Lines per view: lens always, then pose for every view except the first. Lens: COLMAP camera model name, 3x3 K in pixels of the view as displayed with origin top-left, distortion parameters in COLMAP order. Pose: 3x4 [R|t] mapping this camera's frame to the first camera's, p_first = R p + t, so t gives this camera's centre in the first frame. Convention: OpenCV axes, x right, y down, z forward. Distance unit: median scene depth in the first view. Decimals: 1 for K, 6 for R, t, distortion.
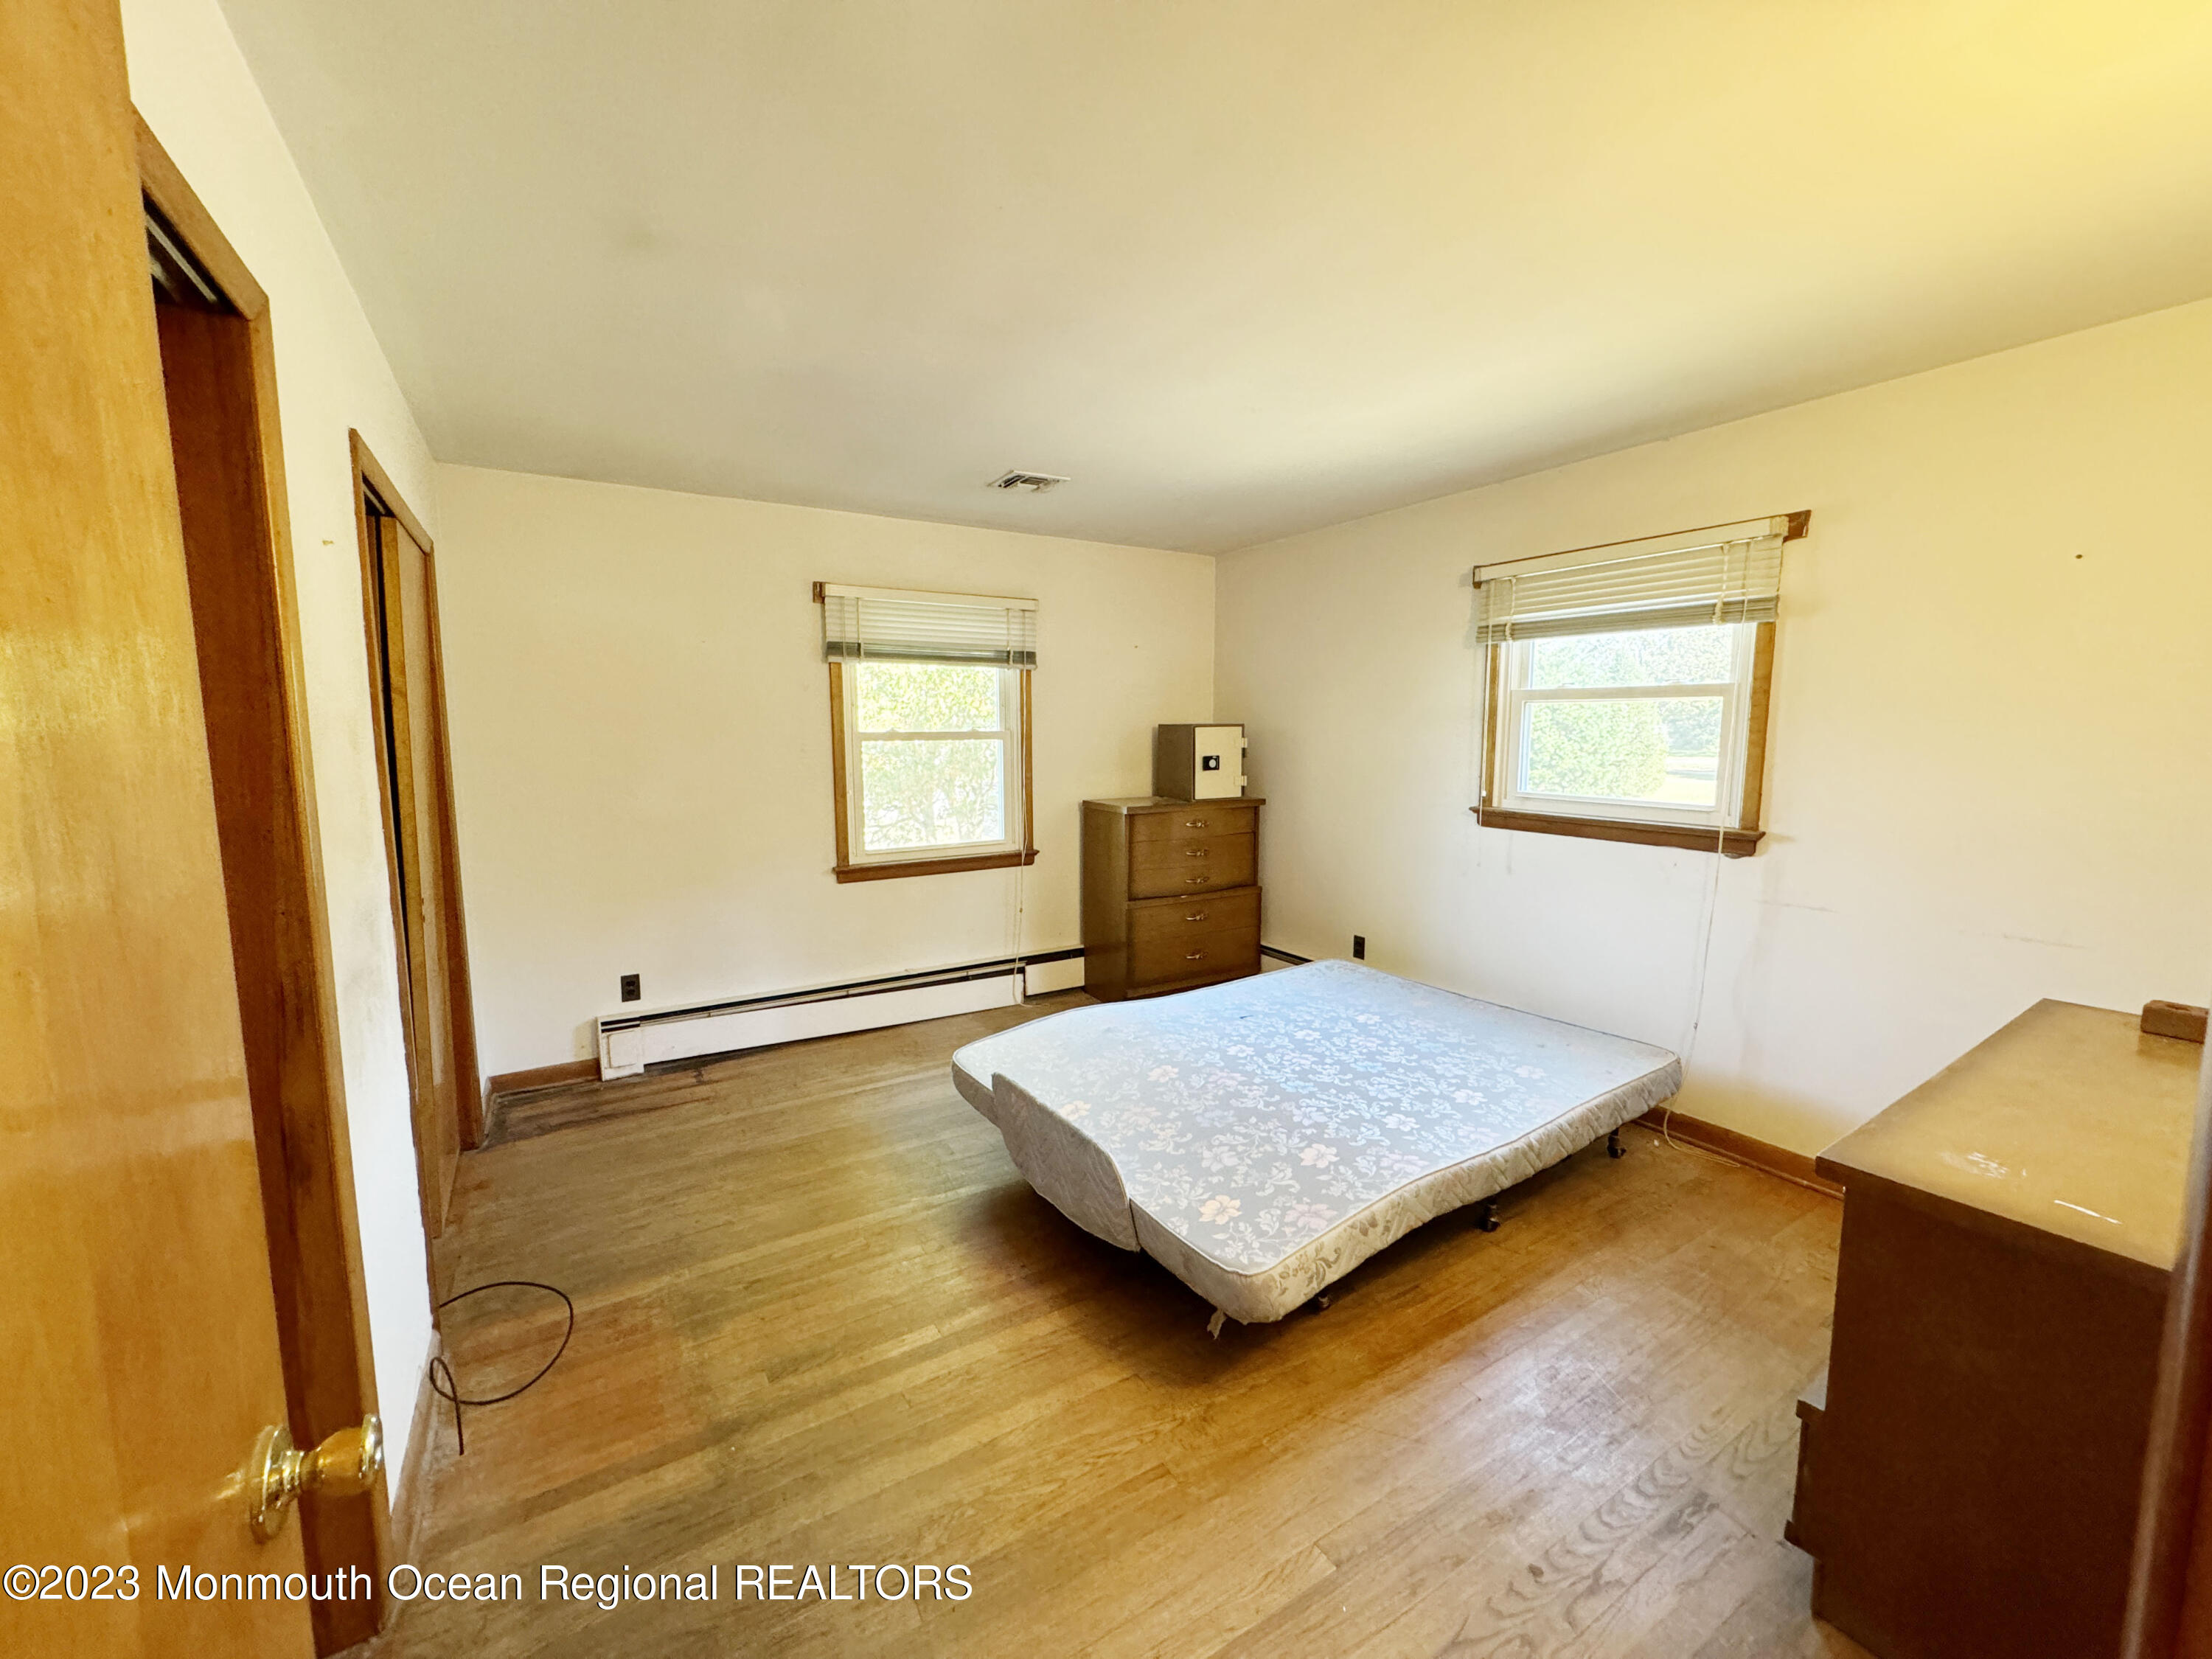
lens RADIAL K [[875.9, 0, 1106.0], [0, 875.9, 829.5], [0, 0, 1]] dist [-0.002280, -0.000235]
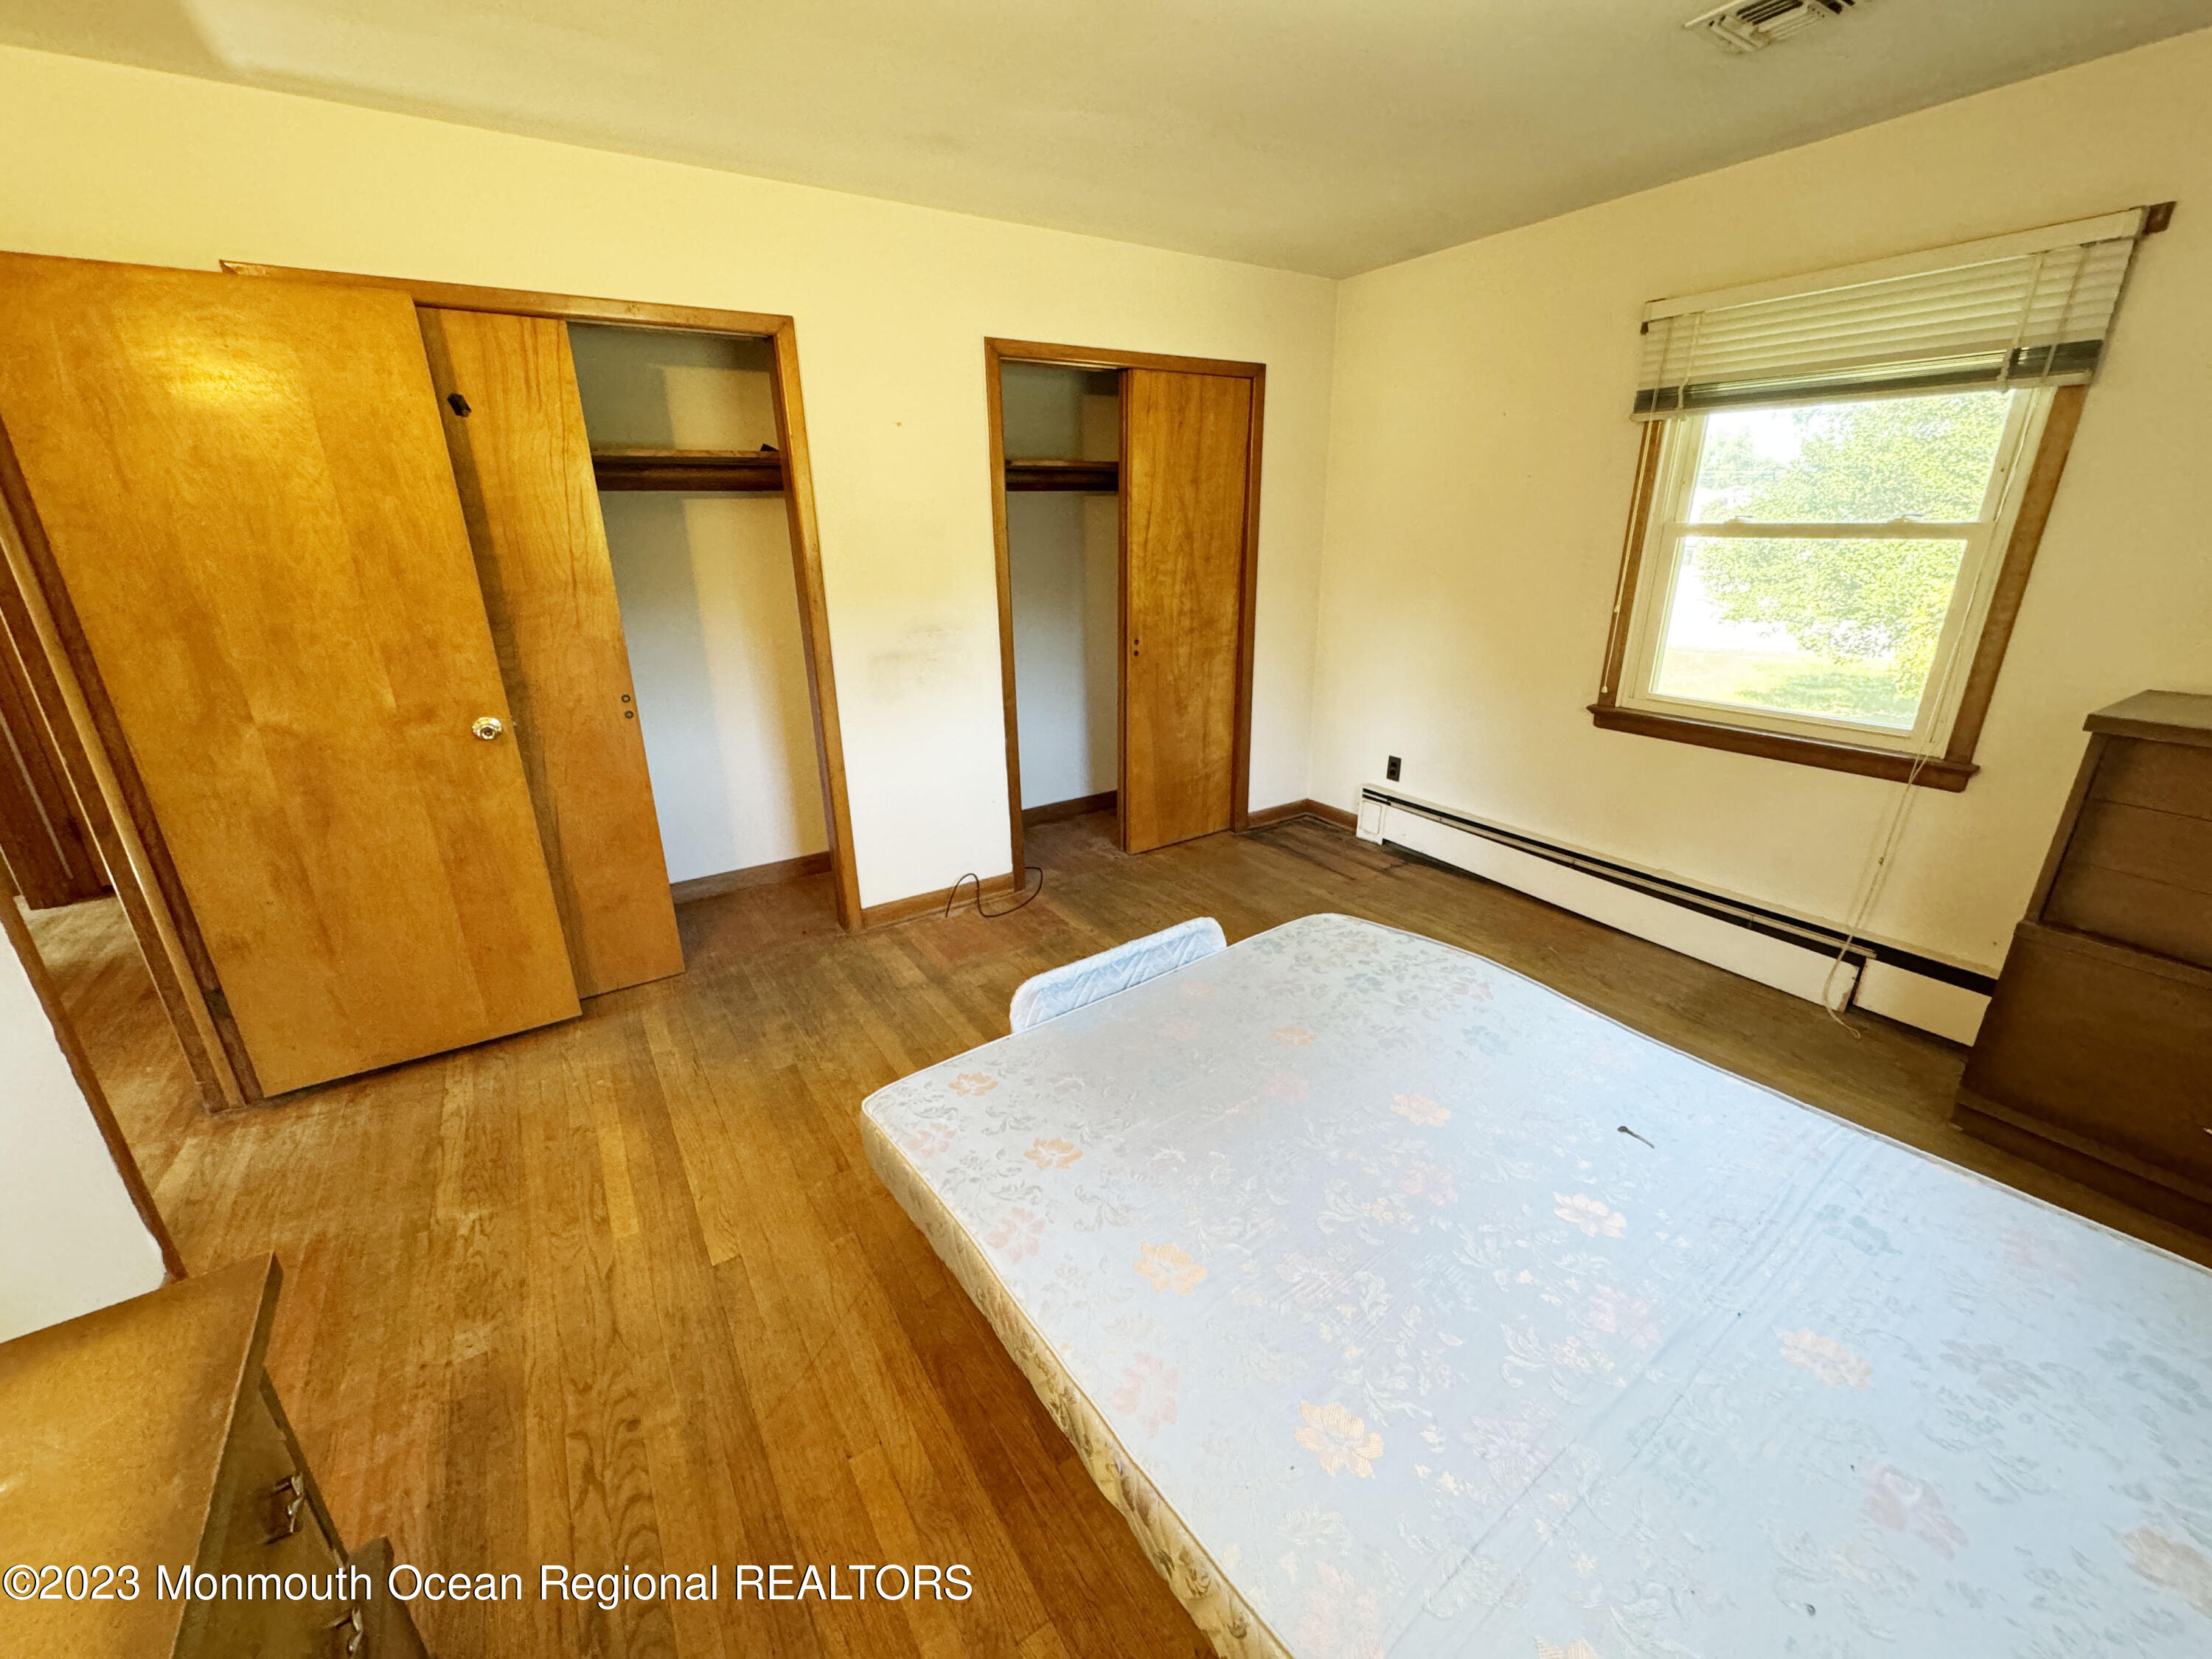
lens RADIAL K [[875.9, 0, 1106.0], [0, 875.9, 829.5], [0, 0, 1]] dist [-0.002280, -0.000235]
pose [[0.026268, 0.338608, -0.940561, 0.503518], [-0.100422, 0.937020, 0.334528, -0.078129], [0.994598, 0.085666, 0.058618, 0.586307]]
